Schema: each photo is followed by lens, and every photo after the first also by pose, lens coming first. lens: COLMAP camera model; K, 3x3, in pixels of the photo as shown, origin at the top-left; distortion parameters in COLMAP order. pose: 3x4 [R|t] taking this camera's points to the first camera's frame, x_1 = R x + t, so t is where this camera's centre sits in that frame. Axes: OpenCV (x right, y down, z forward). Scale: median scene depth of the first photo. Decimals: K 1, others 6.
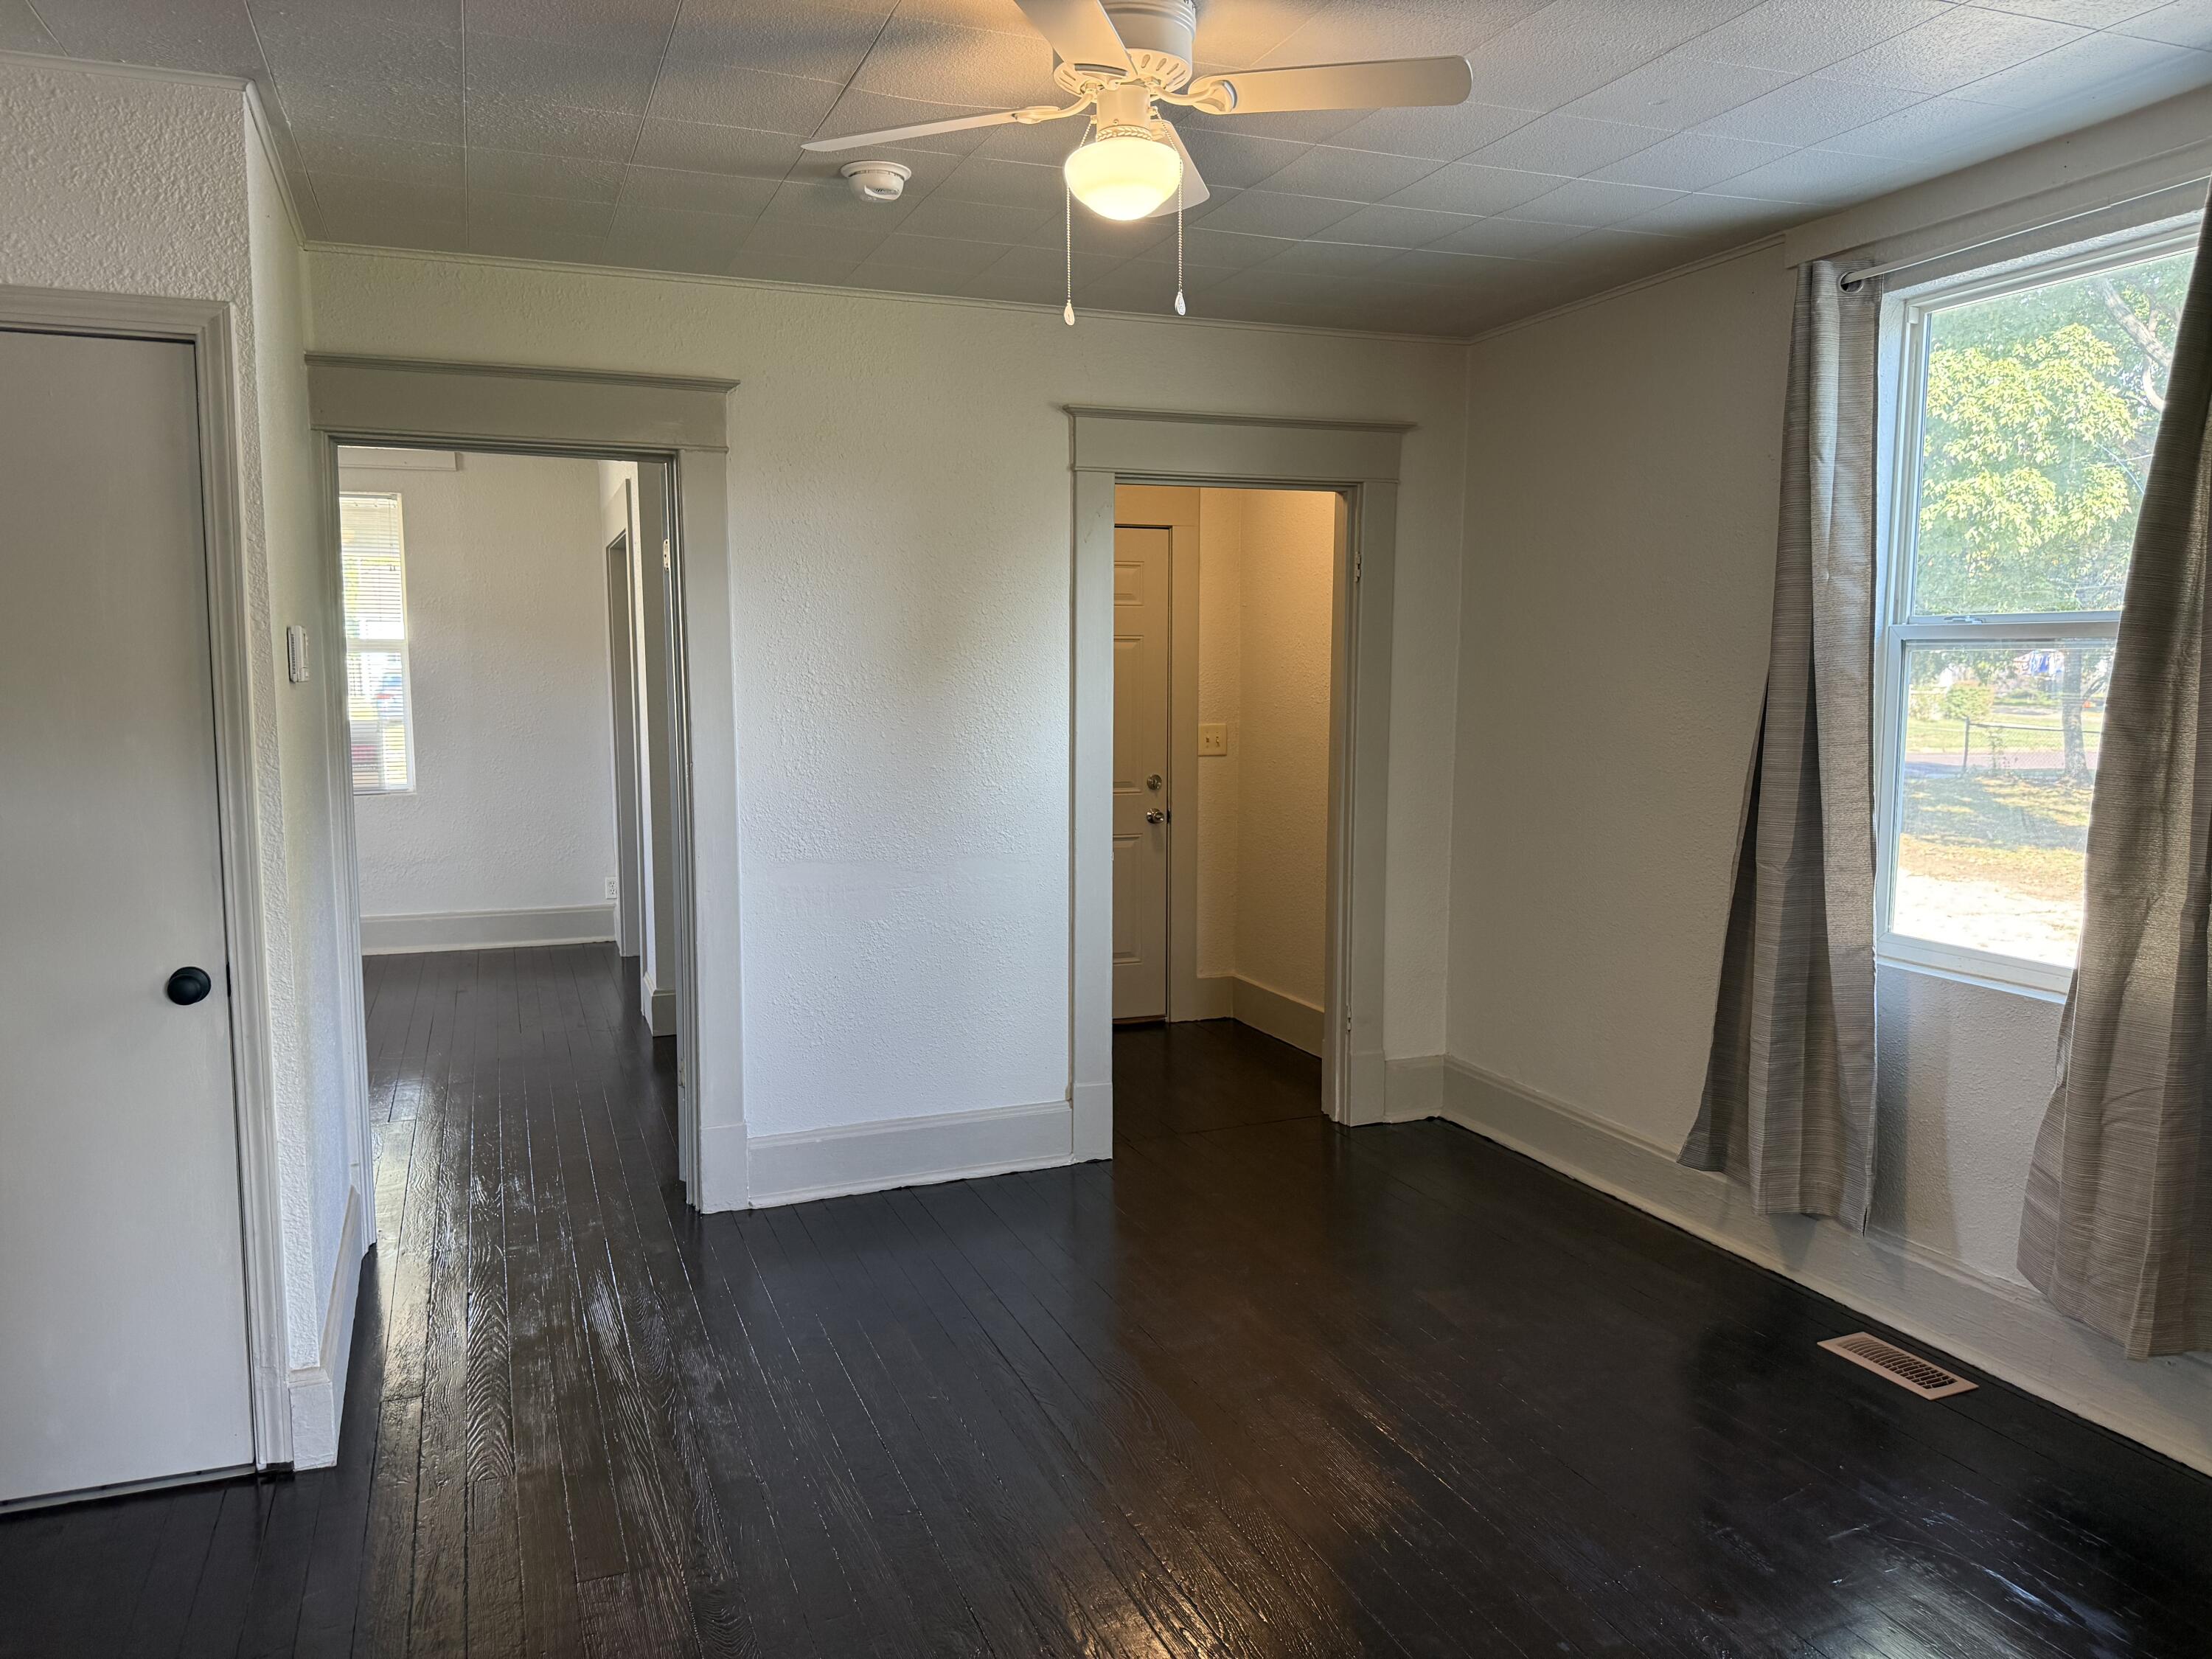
lens RADIAL K [[1566.6, 0, 1108.6], [0, 1566.6, 847.4], [0, 0, 1]] dist [0.156898, -0.269988]
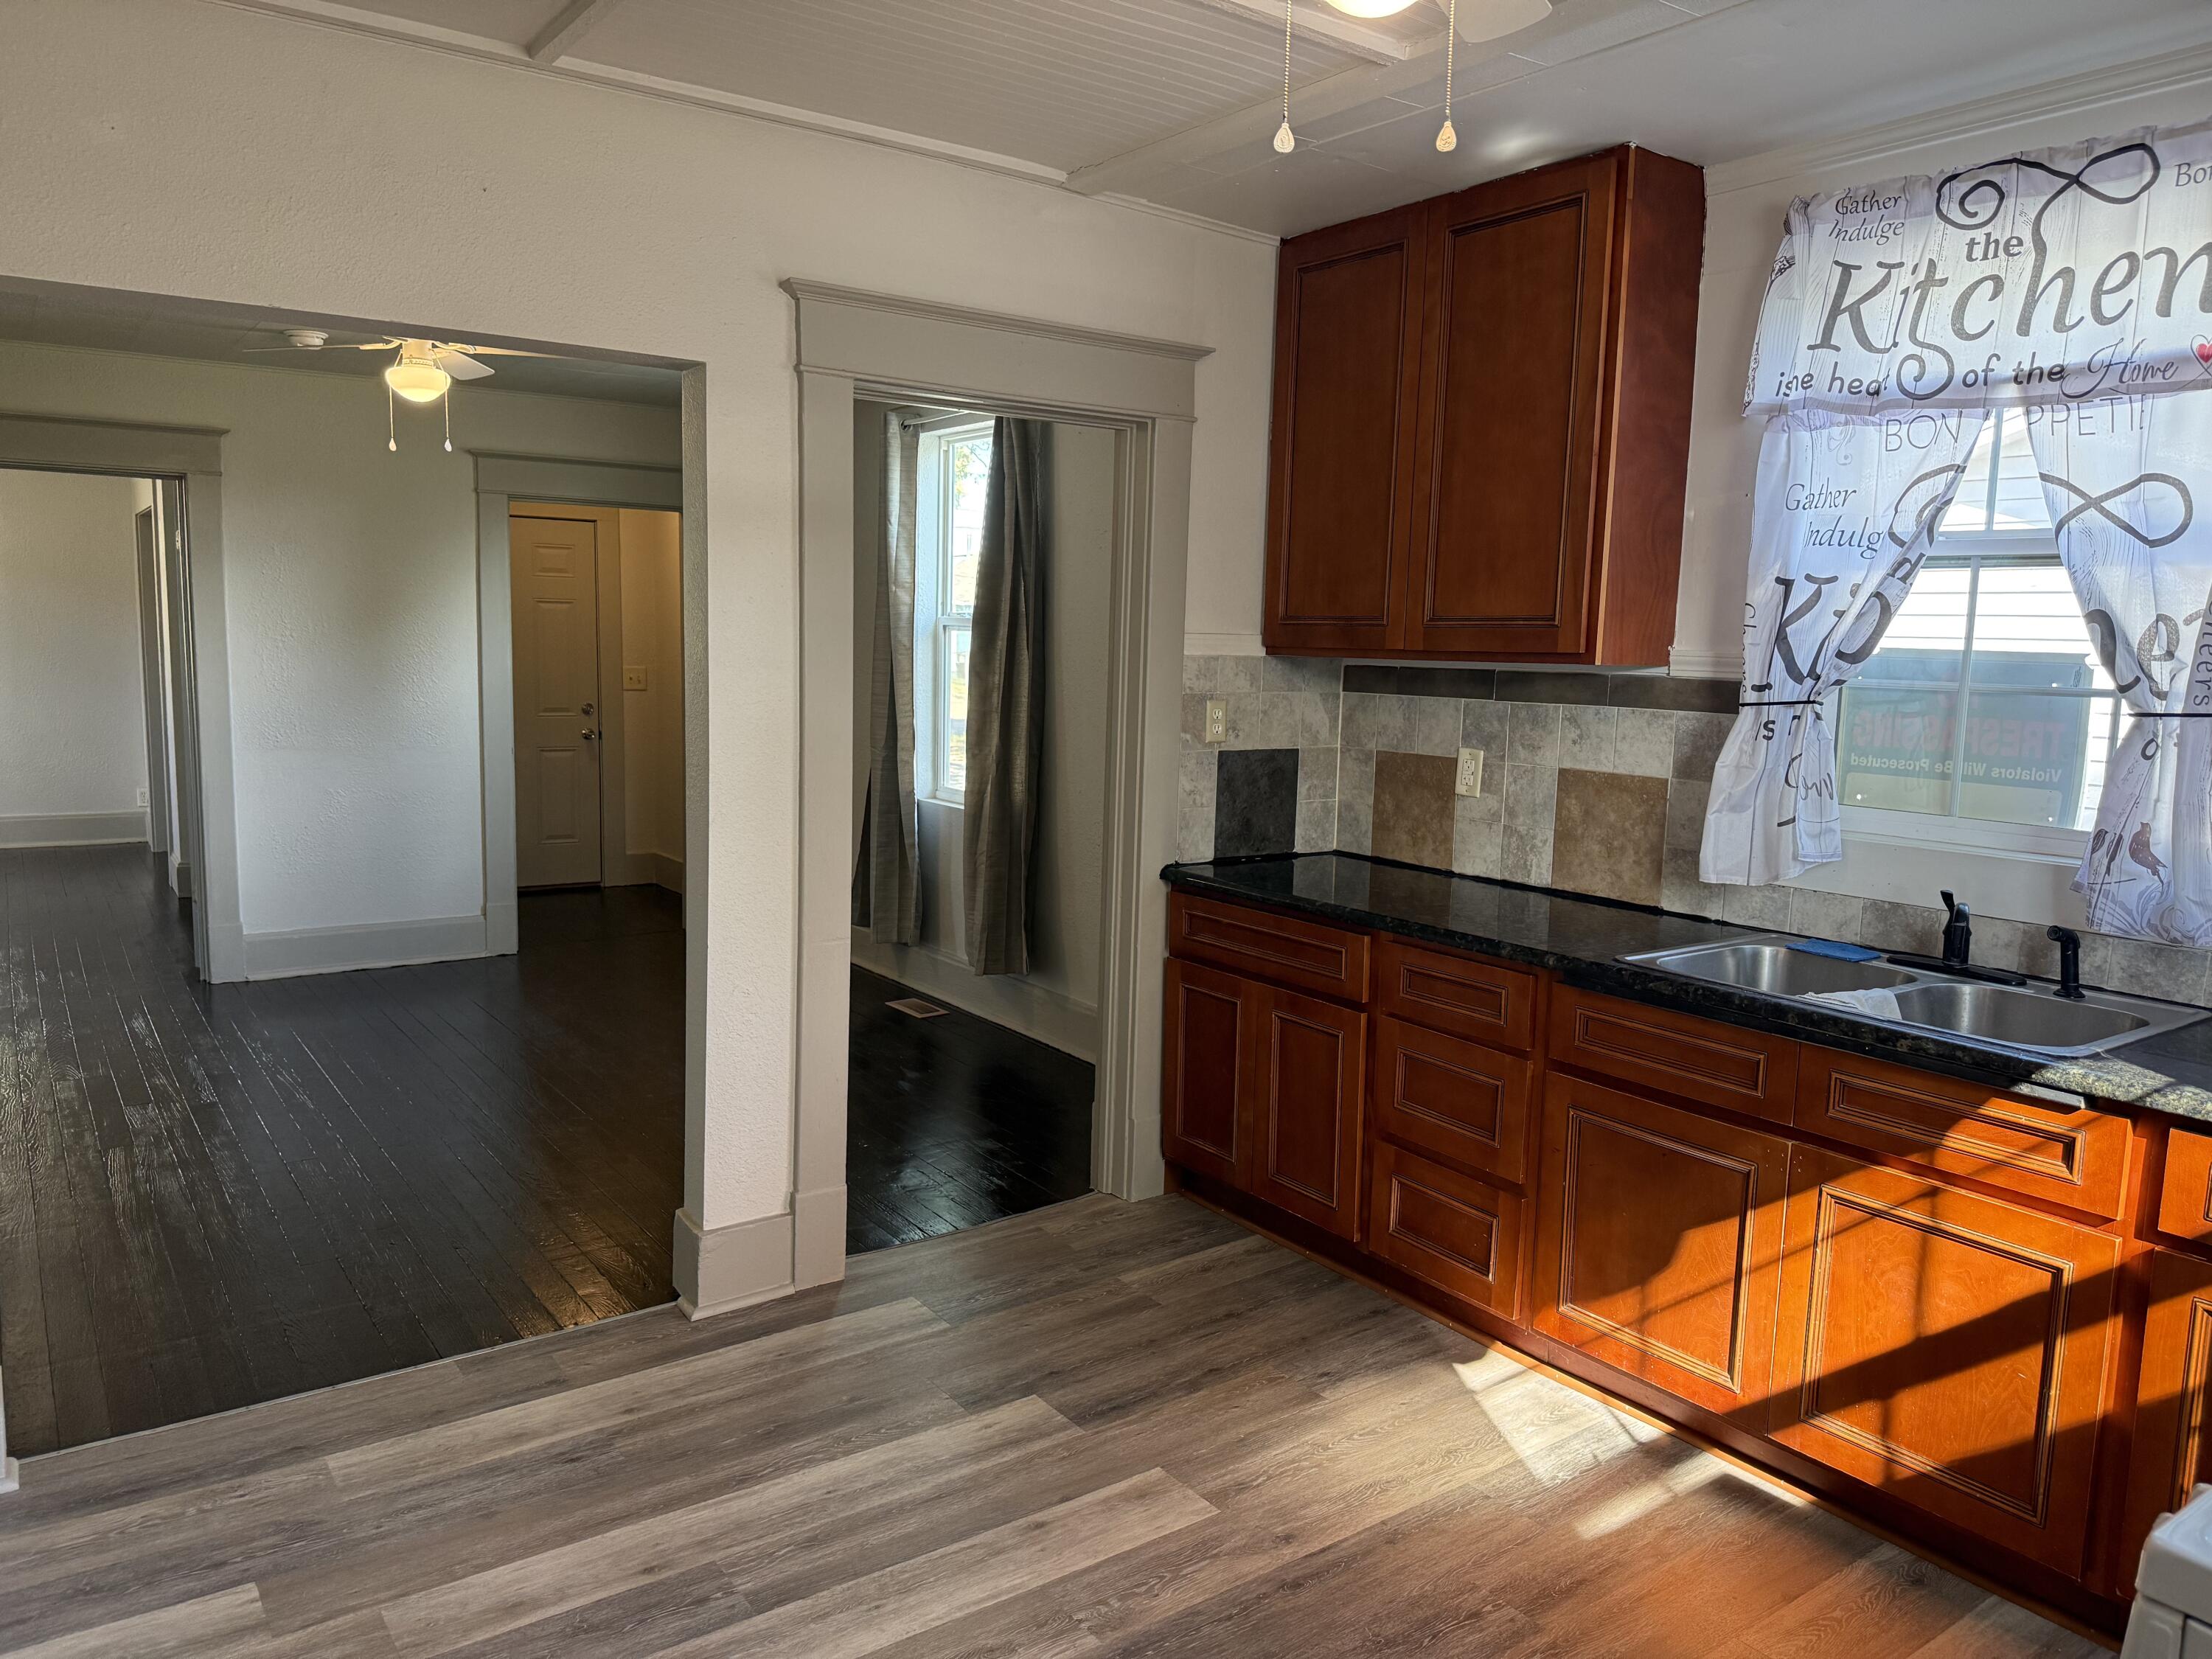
lens RADIAL K [[1566.6, 0, 1108.6], [0, 1566.6, 847.4], [0, 0, 1]] dist [0.156898, -0.269988]
pose [[0.971936, -0.008996, 0.235071, 0.212698], [0.003112, 0.999673, 0.025390, 0.066063], [-0.235223, -0.023946, 0.971646, -0.664690]]
